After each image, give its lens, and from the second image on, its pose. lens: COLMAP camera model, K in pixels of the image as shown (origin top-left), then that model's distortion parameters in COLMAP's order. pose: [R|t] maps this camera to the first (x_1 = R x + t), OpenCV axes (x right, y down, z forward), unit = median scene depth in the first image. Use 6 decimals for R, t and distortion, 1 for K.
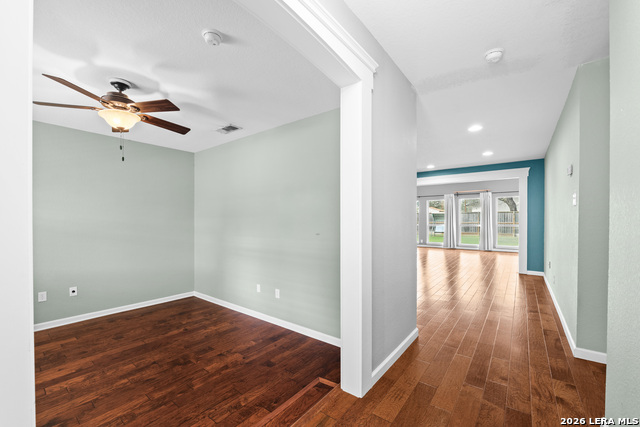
lens RADIAL K [[262.1, 0, 319.1], [0, 262.1, 223.2], [0, 0, 1]] dist [-0.000193, 0.000089]
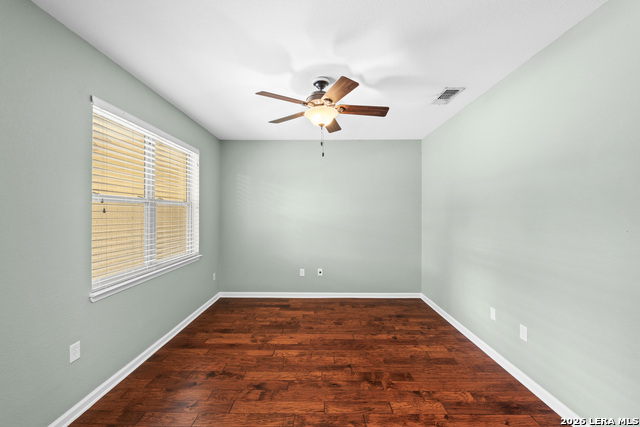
lens RADIAL K [[264.9, 0, 320.0], [0, 264.9, 213.5], [0, 0, 1]] dist [-0.001601, -0.000157]
pose [[0.611771, -0.000706, -0.791035, 0.050790], [-0.009997, 0.999913, -0.008625, -0.004050], [0.790972, 0.013185, 0.611710, 0.284771]]
